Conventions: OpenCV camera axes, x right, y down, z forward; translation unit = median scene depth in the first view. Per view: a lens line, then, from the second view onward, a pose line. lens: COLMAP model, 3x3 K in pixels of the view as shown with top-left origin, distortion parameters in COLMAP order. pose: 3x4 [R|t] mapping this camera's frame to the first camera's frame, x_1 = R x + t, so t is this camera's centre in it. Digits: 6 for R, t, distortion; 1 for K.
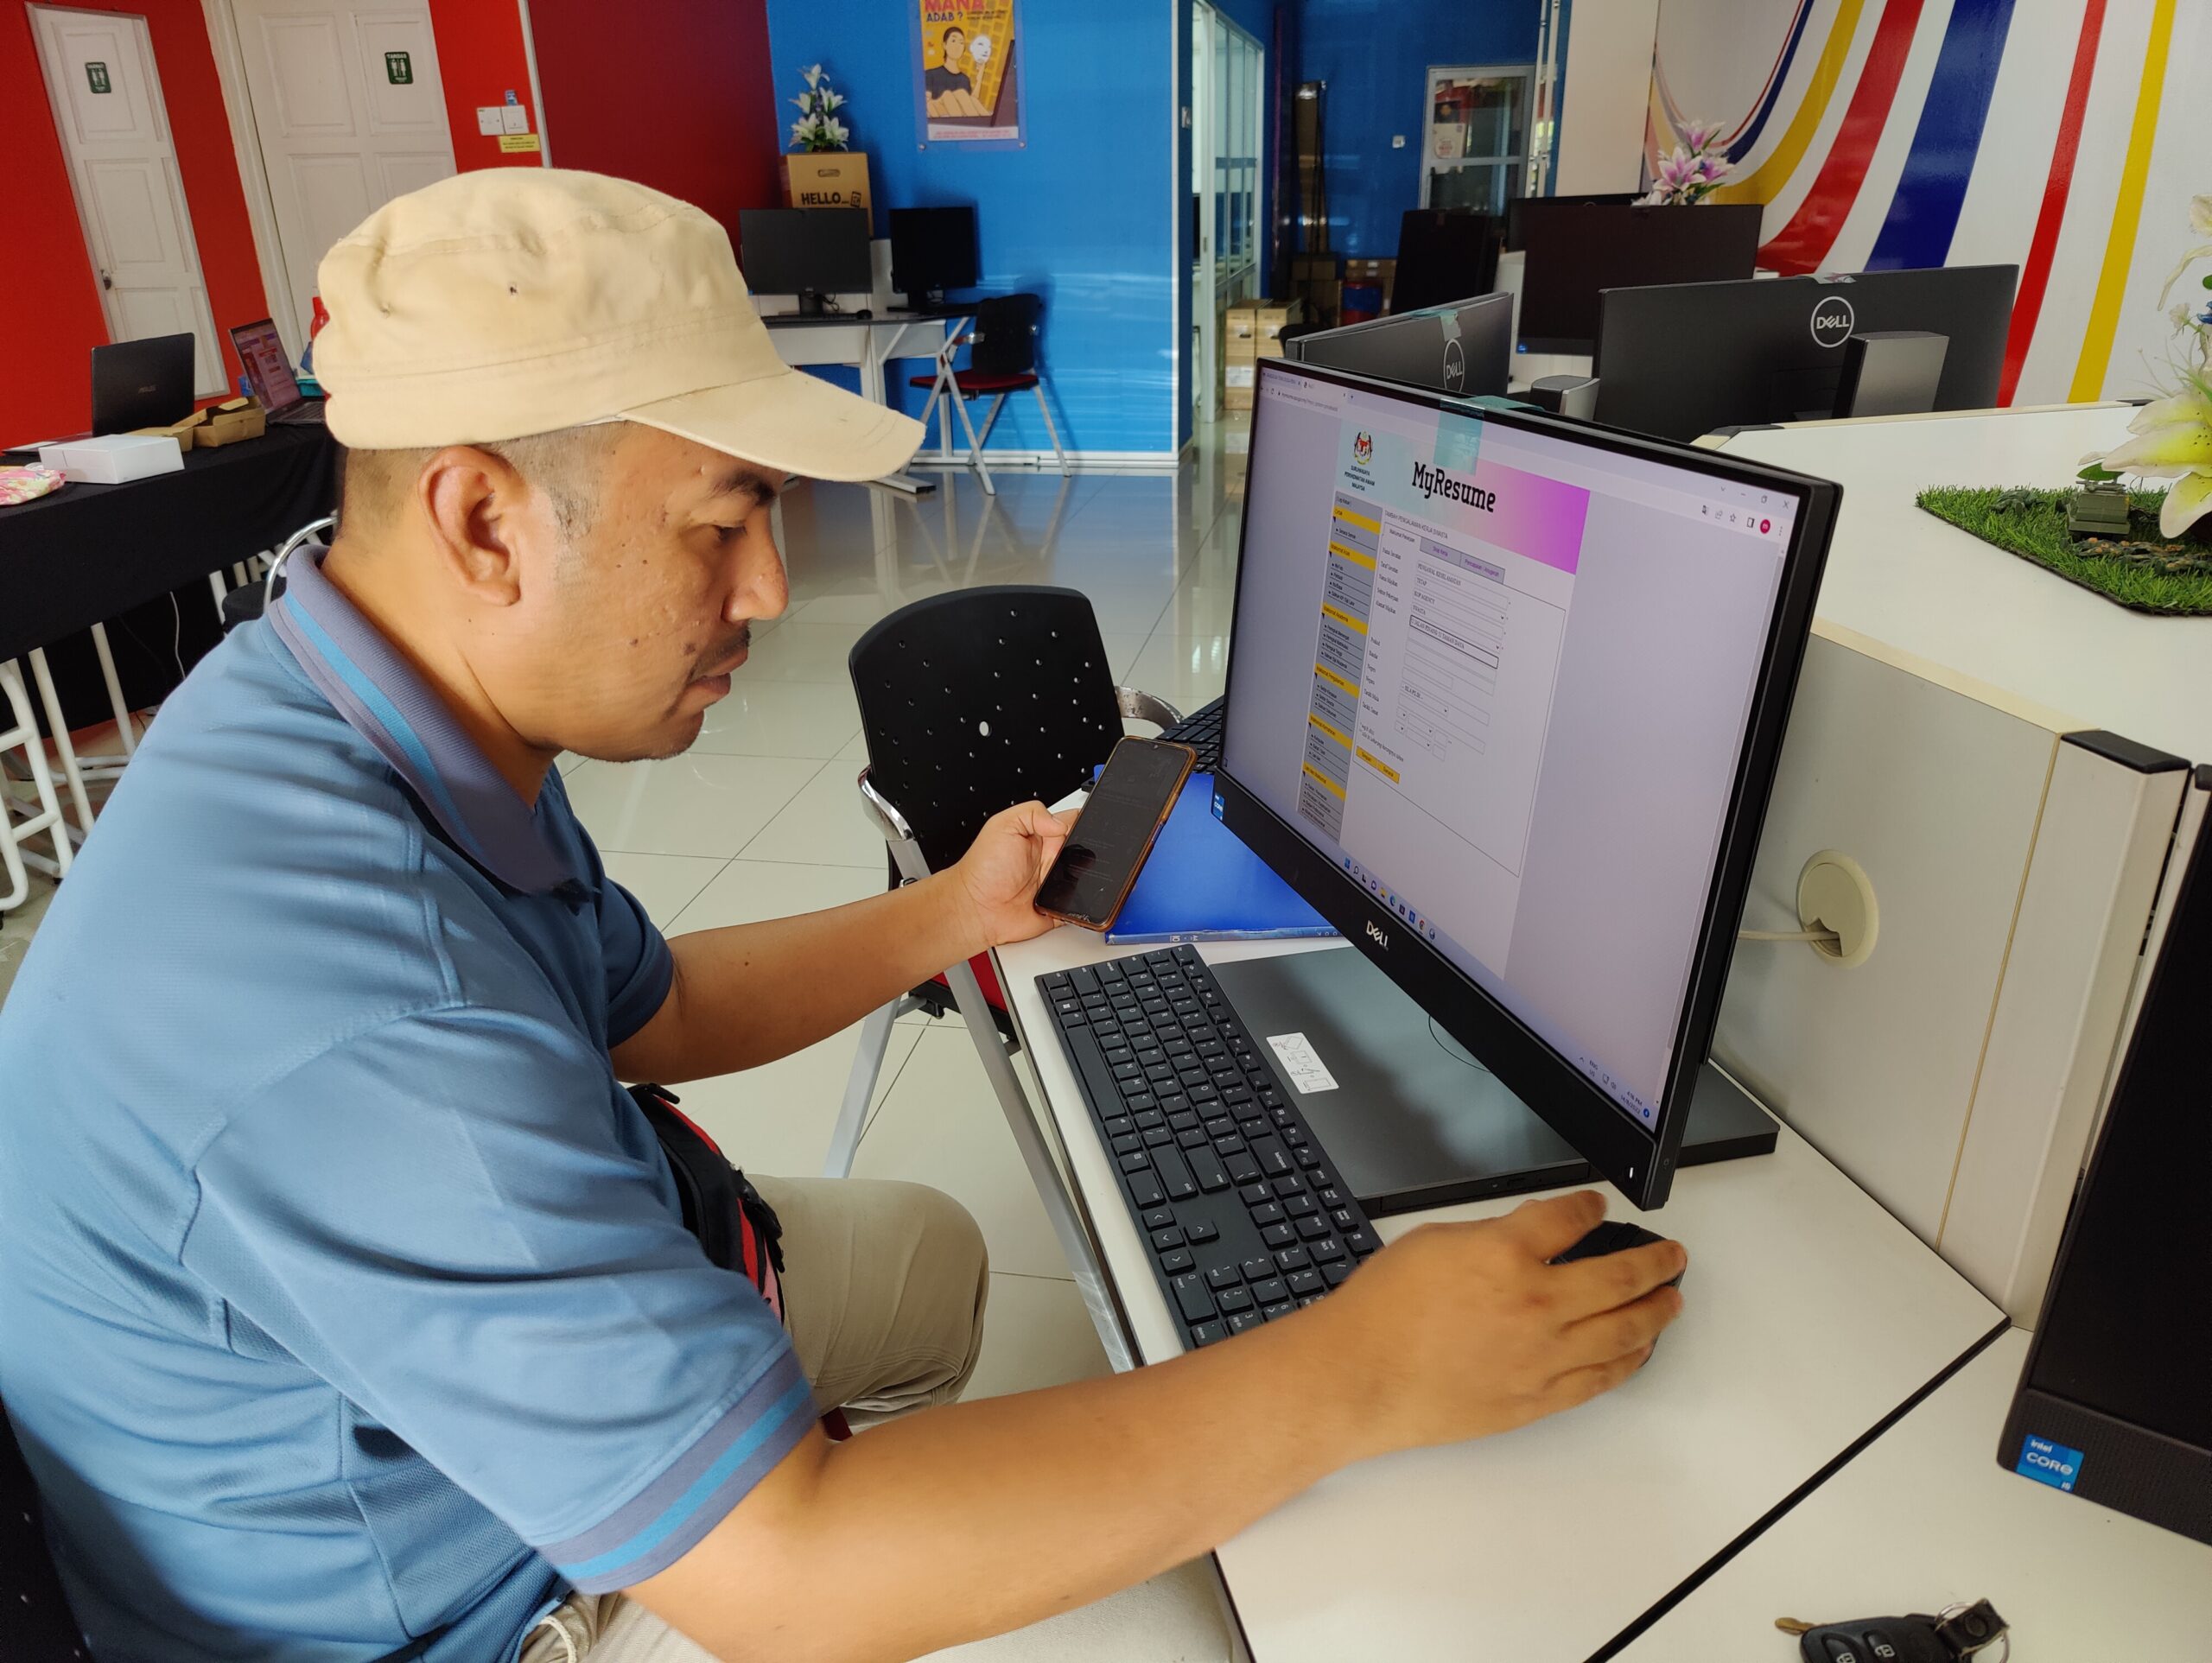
lens RADIAL K [[1500.0, 0, 1106.0], [0, 1500.0, 831.5], [0, 0, 1]] dist [0.030128, -0.045057]
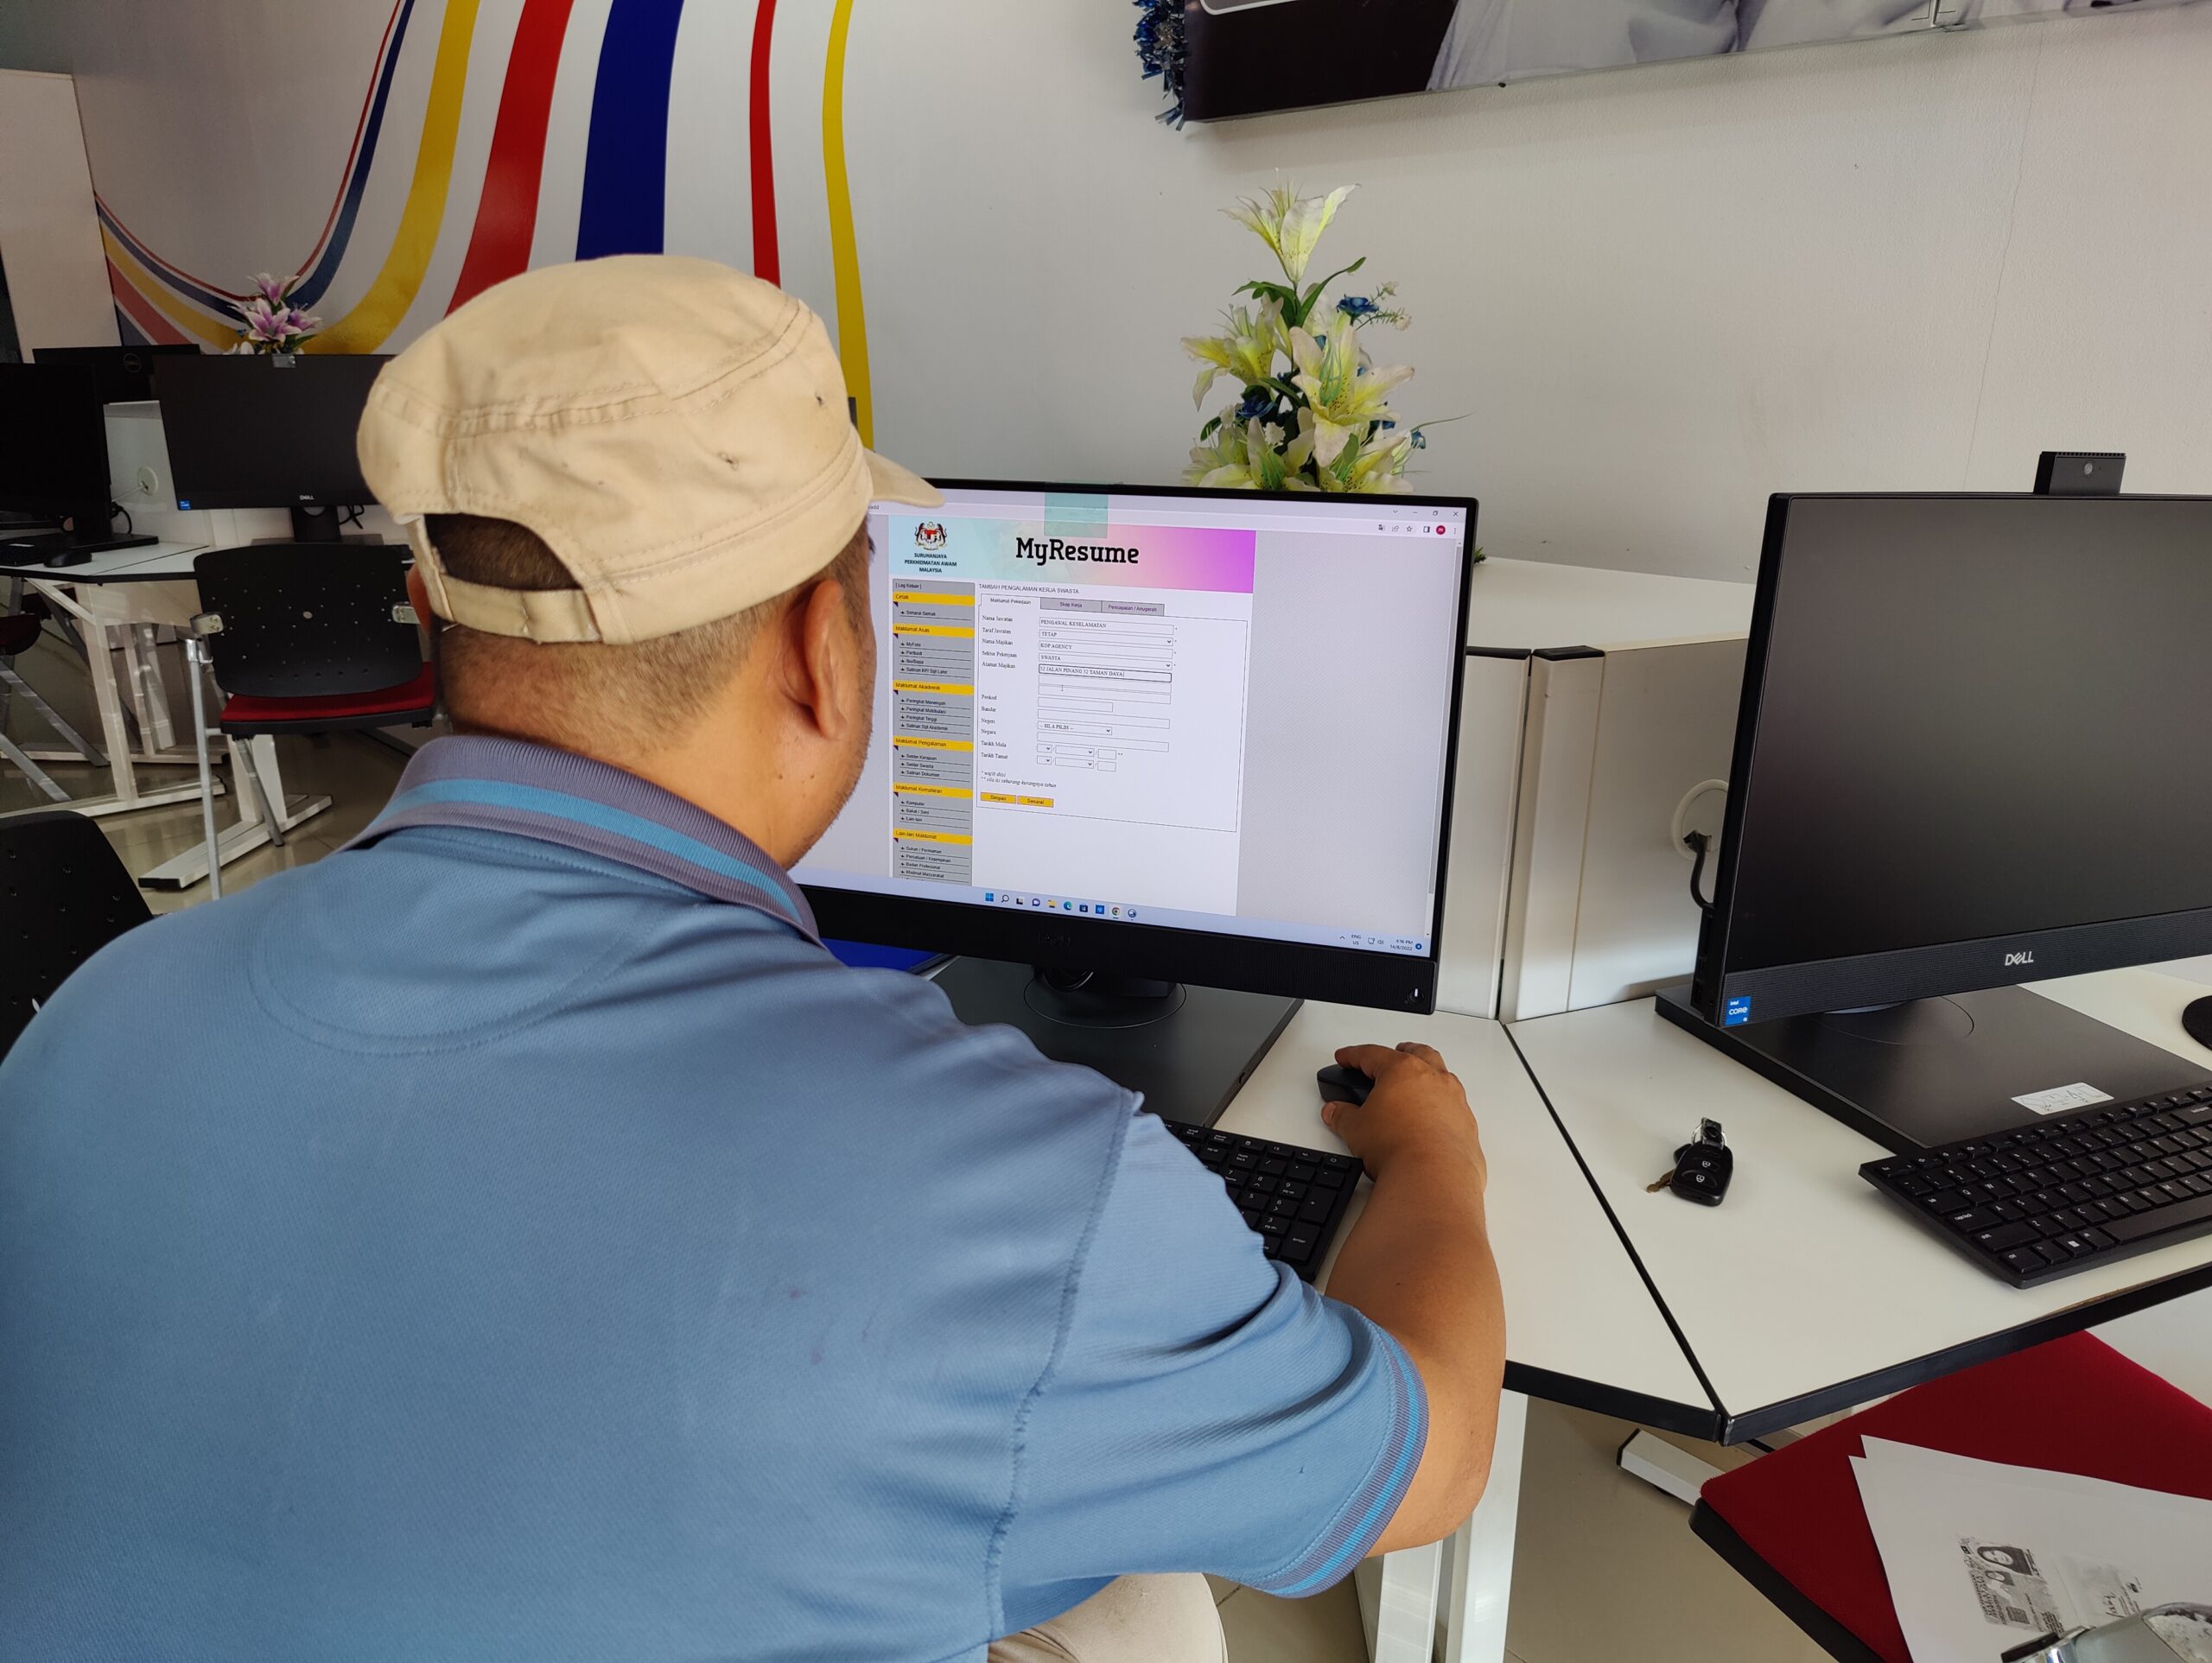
lens RADIAL K [[1521.1, 0, 1091.4], [0, 1521.1, 846.7], [0, 0, 1]] dist [0.003811, -0.007434]
pose [[0.604429, -0.239774, 0.759720, -0.711949], [0.304396, 0.950784, 0.057900, -0.063536], [-0.736212, 0.196259, 0.647668, 0.219243]]
